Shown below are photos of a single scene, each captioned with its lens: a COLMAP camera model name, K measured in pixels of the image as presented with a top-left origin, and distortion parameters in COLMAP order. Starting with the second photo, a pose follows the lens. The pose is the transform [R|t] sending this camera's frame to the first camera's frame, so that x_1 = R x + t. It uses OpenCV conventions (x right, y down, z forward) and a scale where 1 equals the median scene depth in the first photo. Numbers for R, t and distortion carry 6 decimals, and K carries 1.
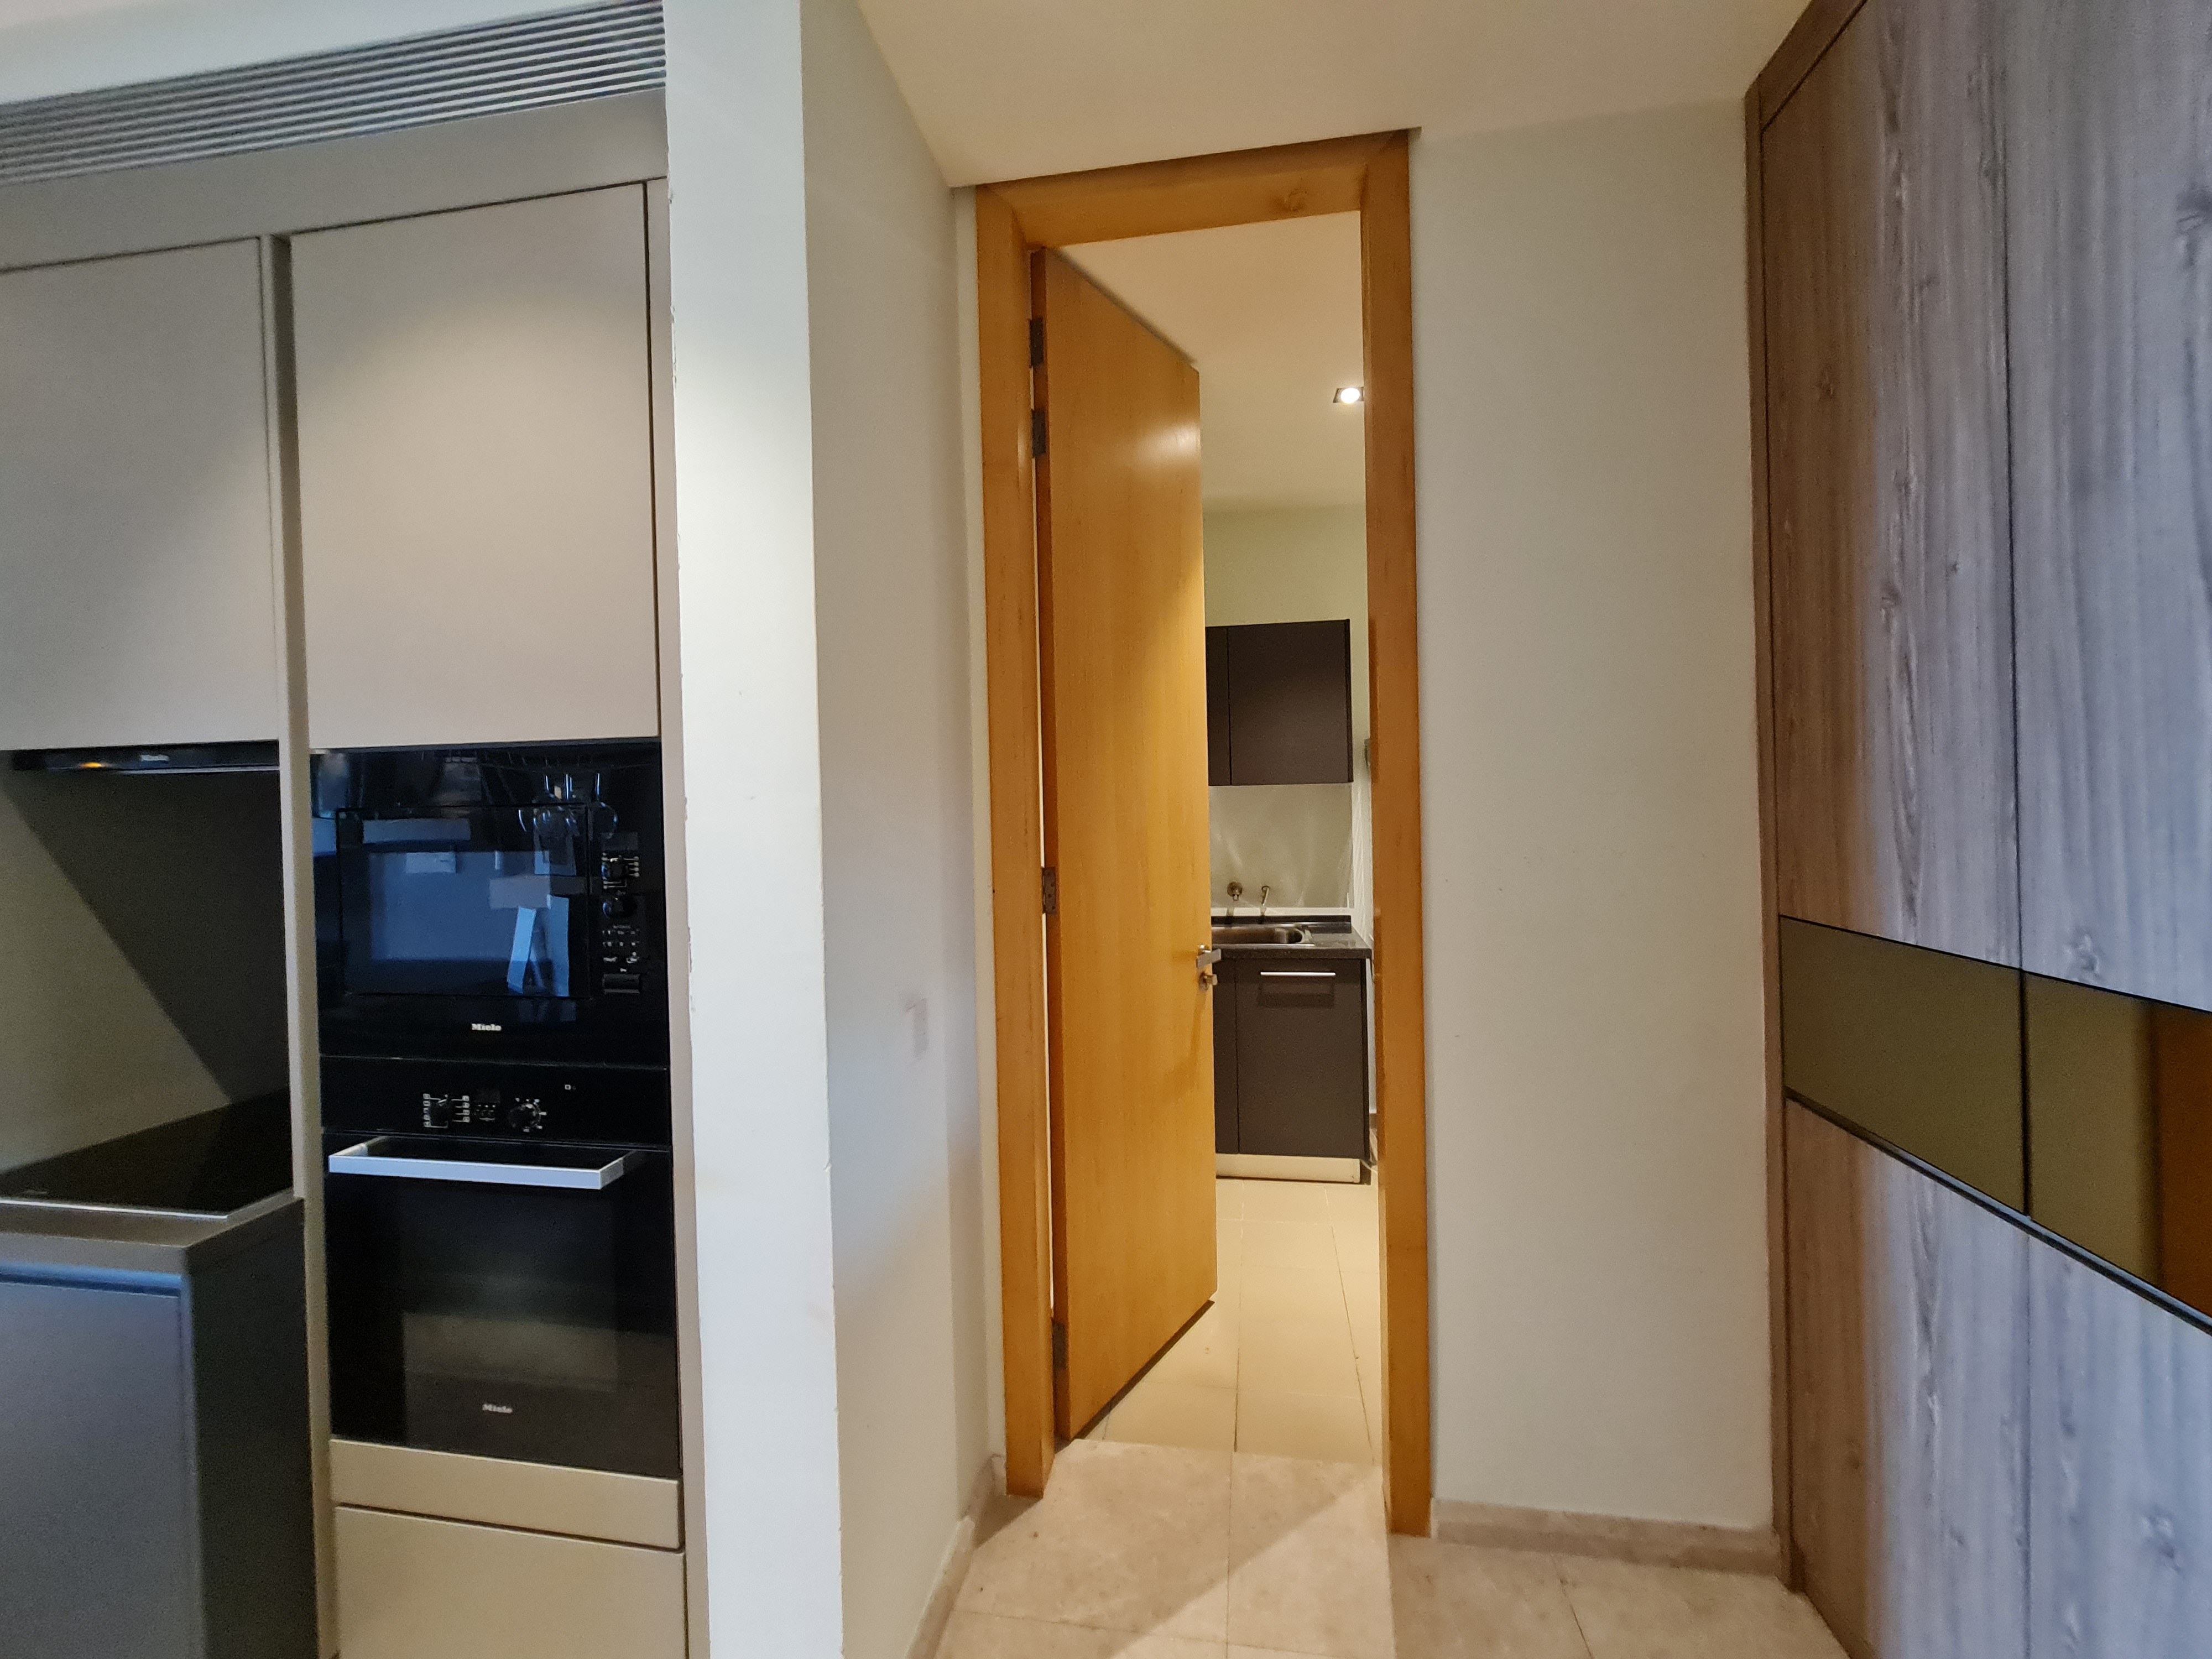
lens RADIAL K [[901.4, 0, 1106.8], [0, 901.4, 807.0], [0, 0, 1]] dist [-0.002734, 0.000798]
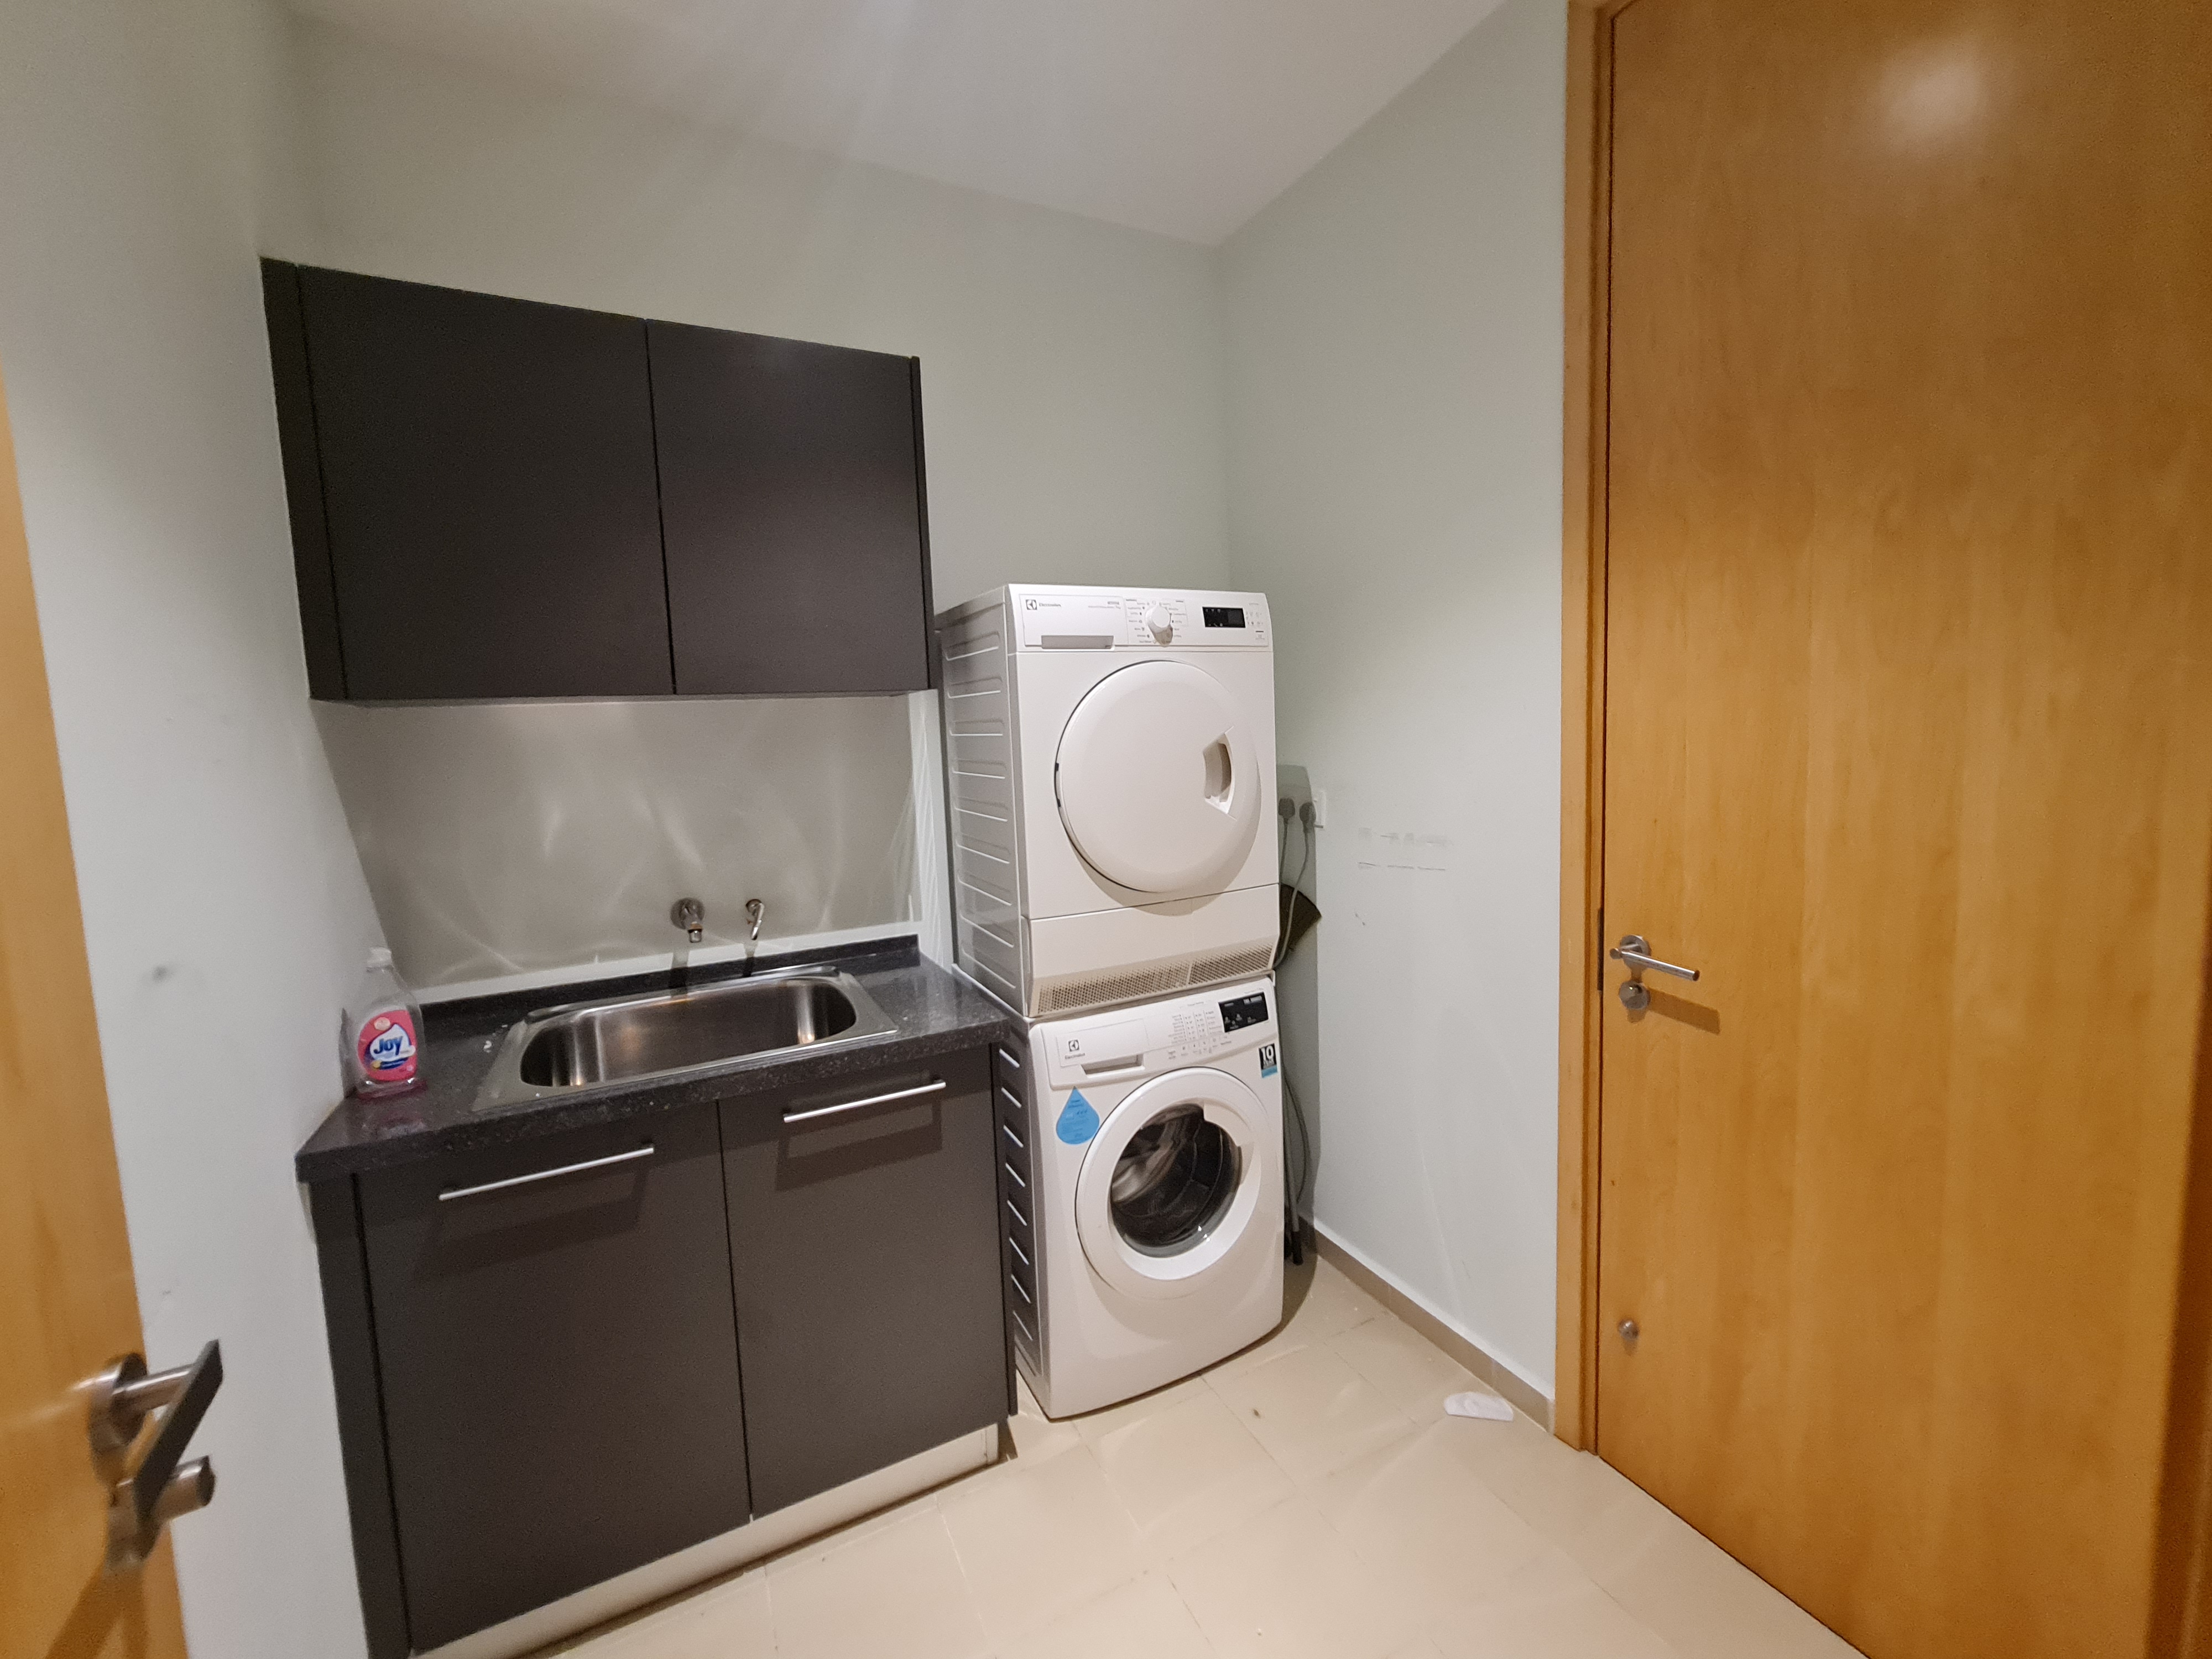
lens RADIAL K [[901.4, 0, 1106.8], [0, 901.4, 807.0], [0, 0, 1]] dist [-0.002734, 0.000798]
pose [[0.812603, -0.064610, 0.579225, 0.046880], [0.031299, 0.997240, 0.067328, 0.007406], [-0.581976, -0.036581, 0.812383, 0.471418]]
